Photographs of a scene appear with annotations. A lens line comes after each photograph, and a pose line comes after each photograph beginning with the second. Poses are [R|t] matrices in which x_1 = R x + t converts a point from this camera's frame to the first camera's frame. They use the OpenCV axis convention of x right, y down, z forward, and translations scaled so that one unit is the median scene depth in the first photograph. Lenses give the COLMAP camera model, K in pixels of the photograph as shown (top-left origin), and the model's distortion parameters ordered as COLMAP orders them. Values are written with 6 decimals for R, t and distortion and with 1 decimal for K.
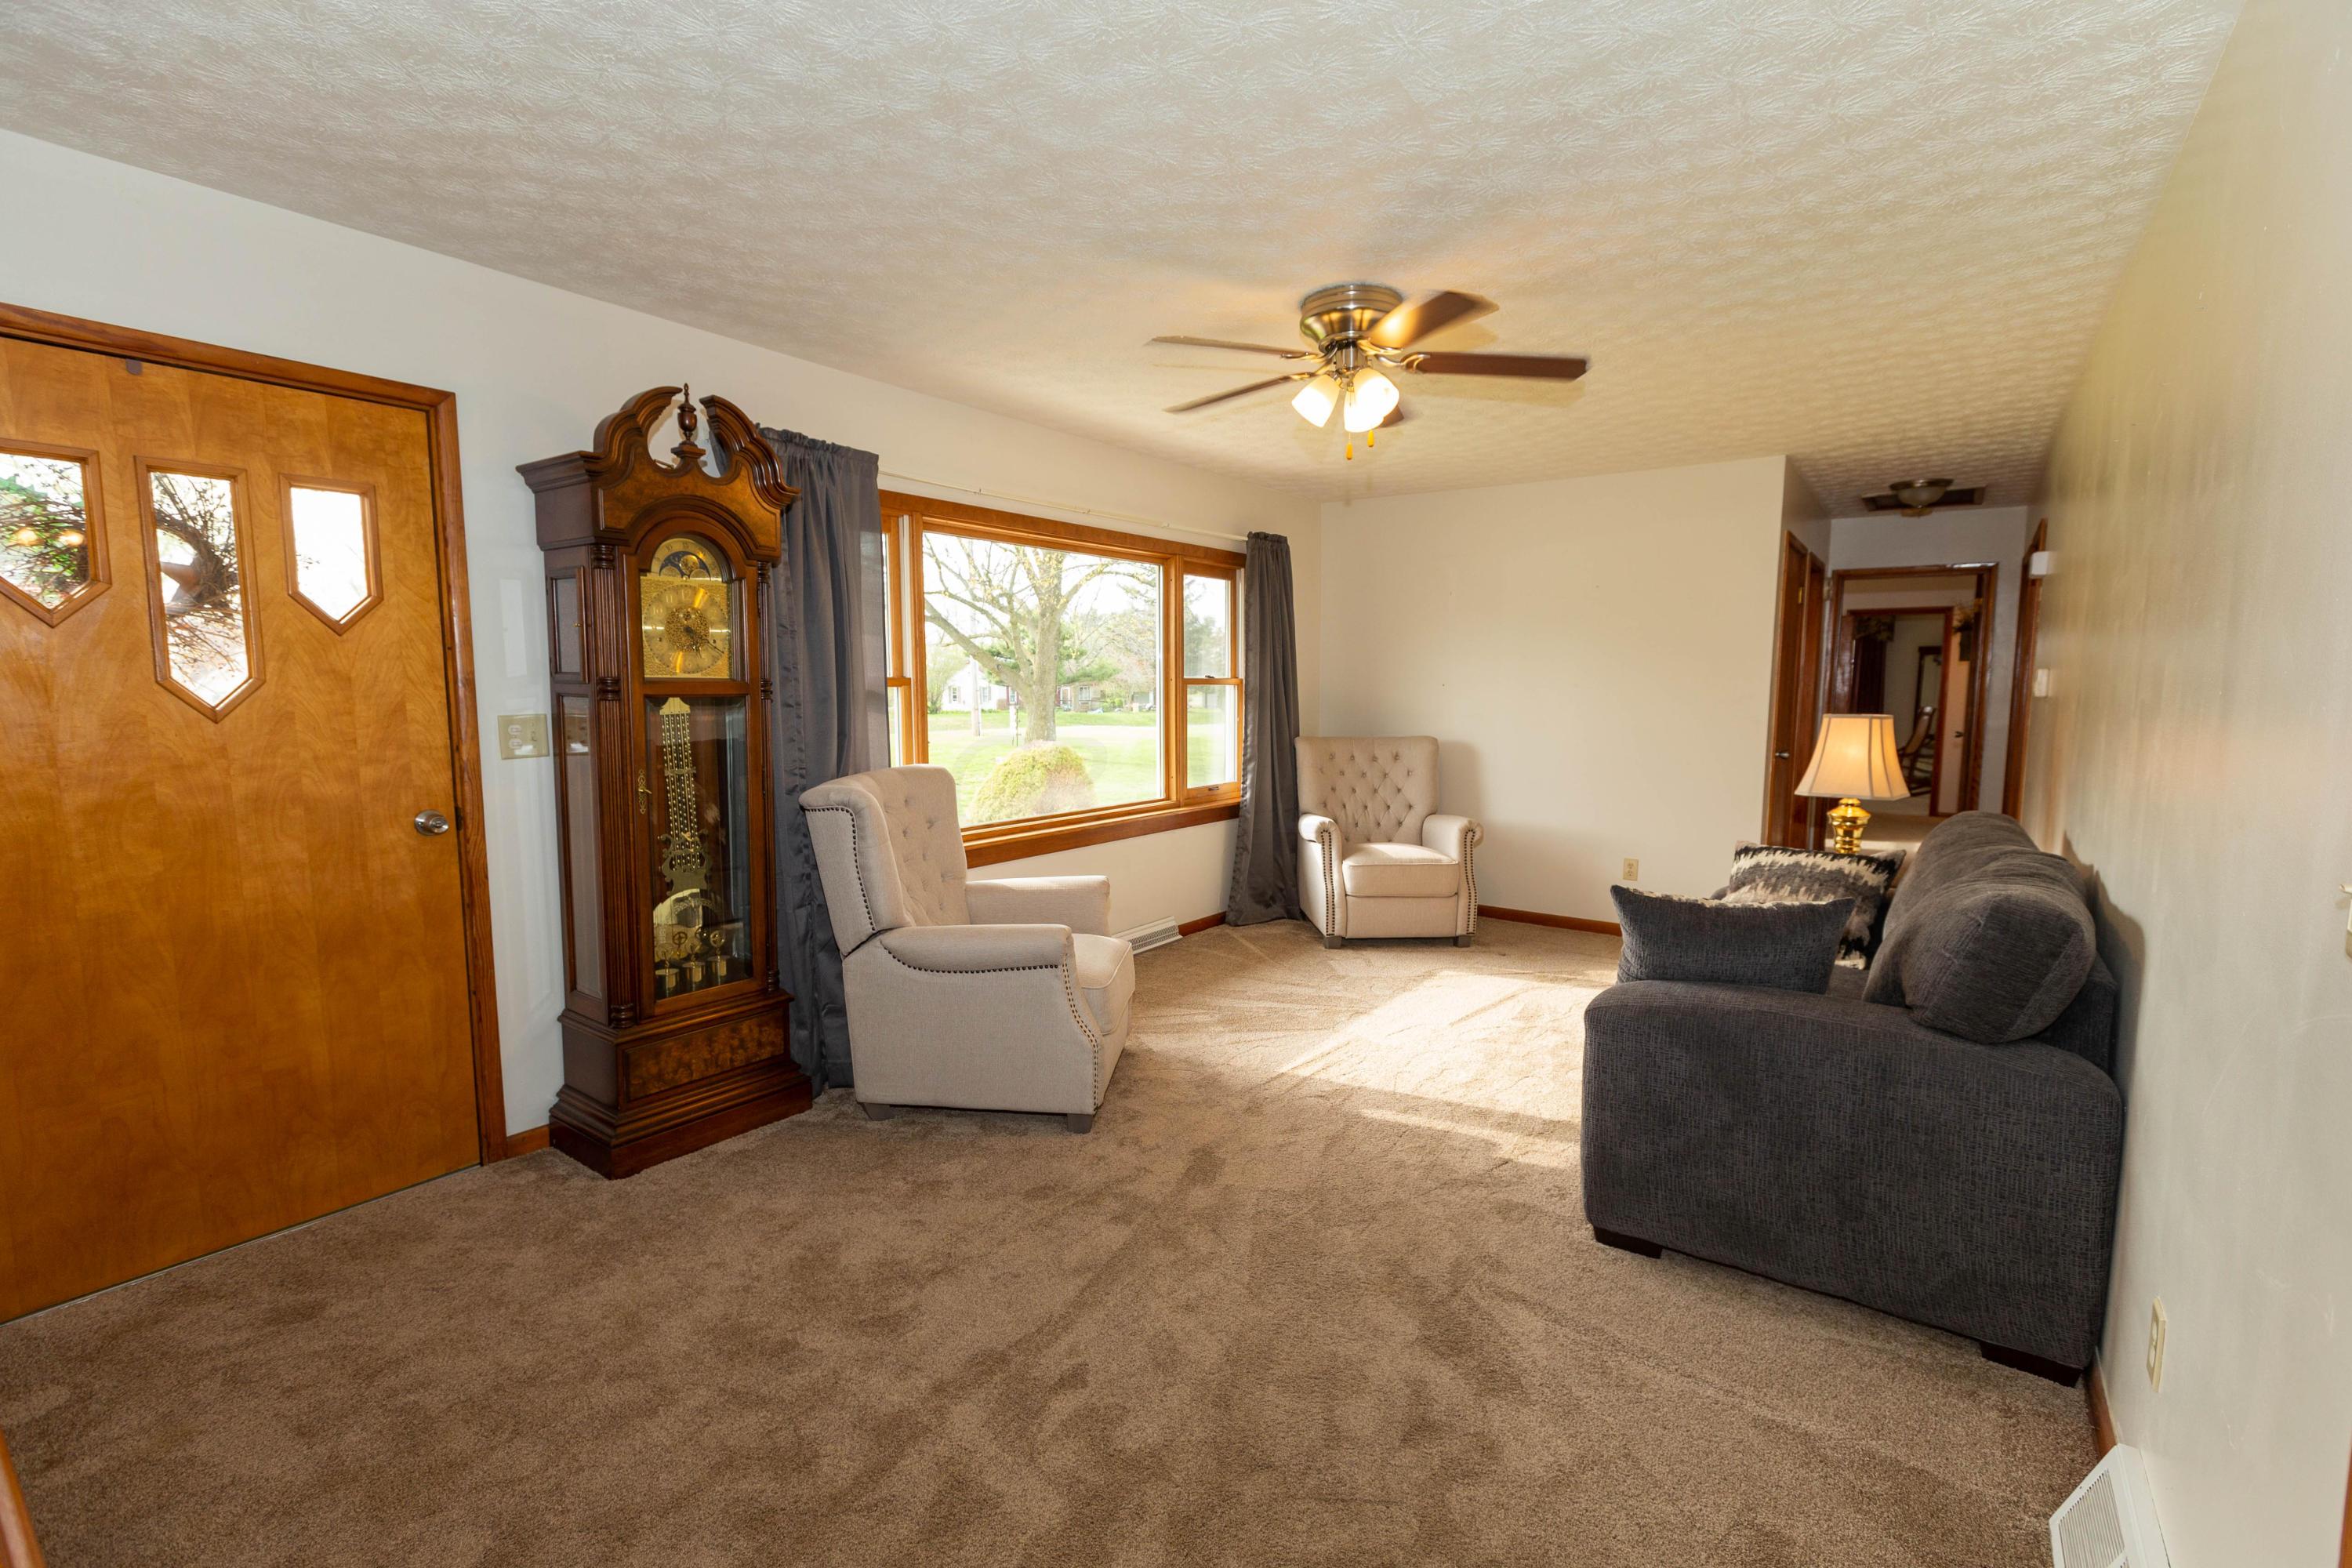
lens RADIAL K [[1053.4, 0, 1183.8], [0, 1053.4, 783.0], [0, 0, 1]] dist [-0.001325, -0.000602]
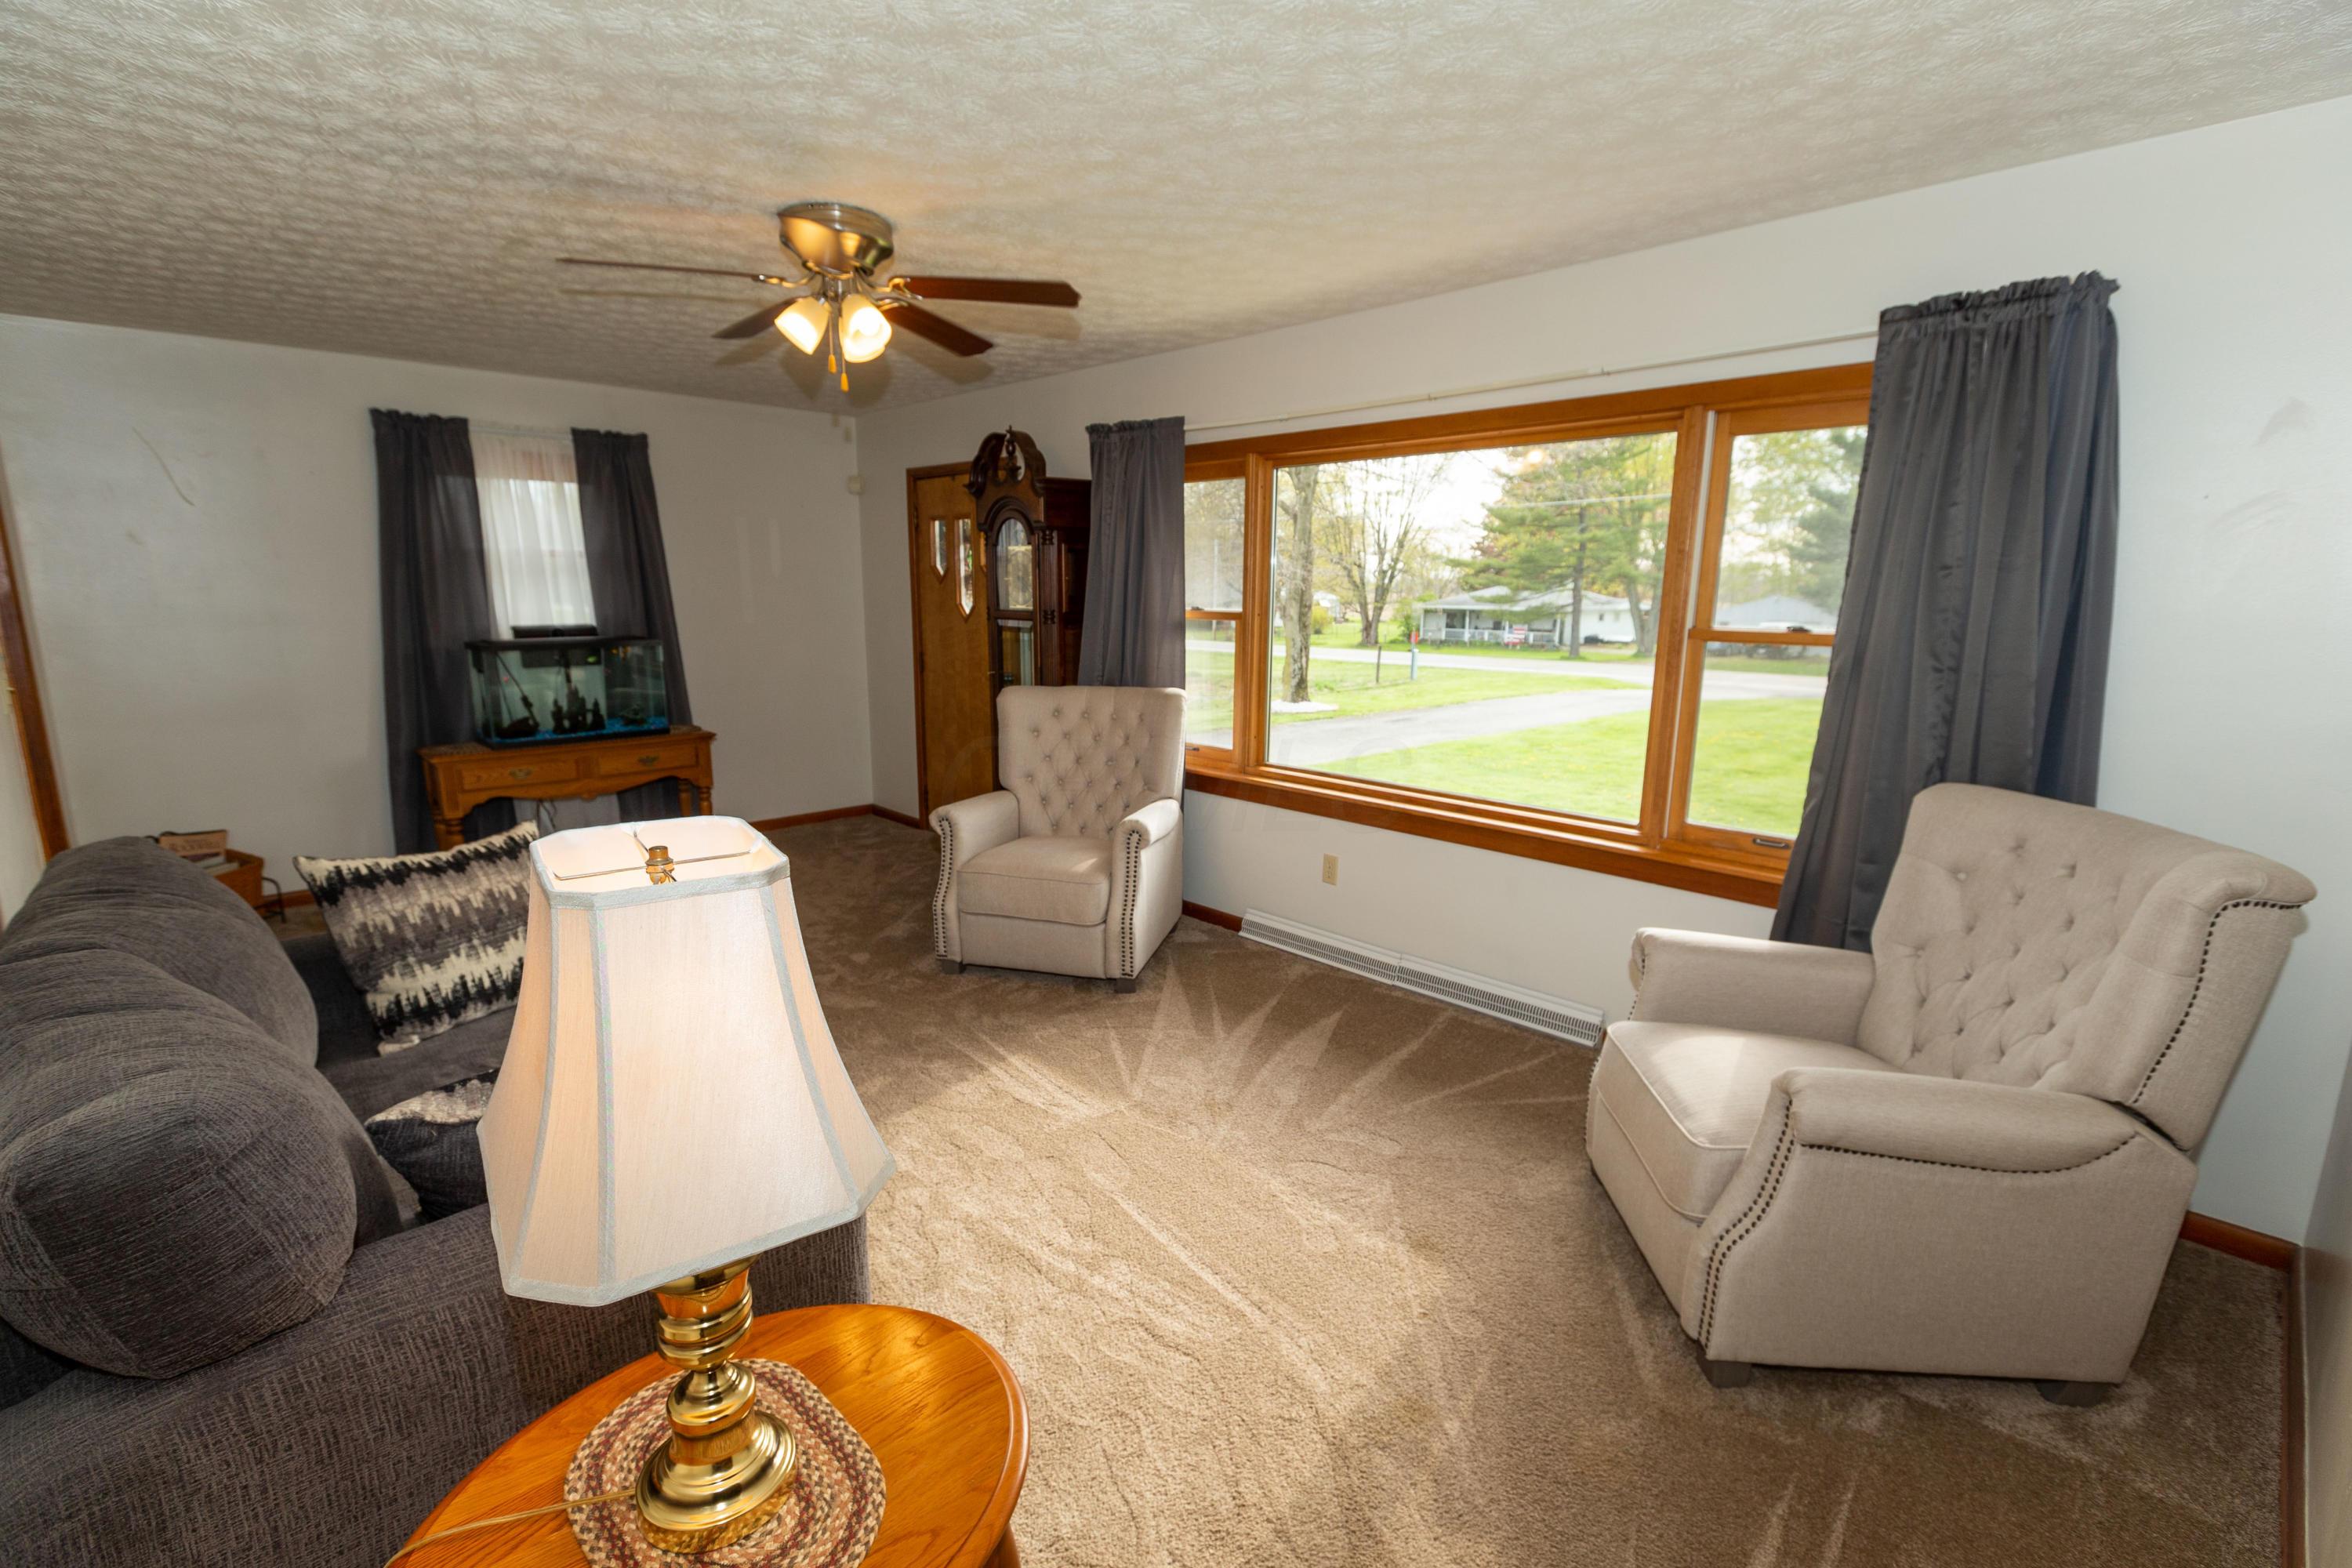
lens RADIAL K [[1053.4, 0, 1183.8], [0, 1053.4, 783.0], [0, 0, 1]] dist [-0.001325, -0.000602]
pose [[-0.175423, 0.168489, -0.969968, 0.644737], [-0.116689, 0.974743, 0.190422, -0.098659], [0.977553, 0.146589, -0.151332, 0.878549]]
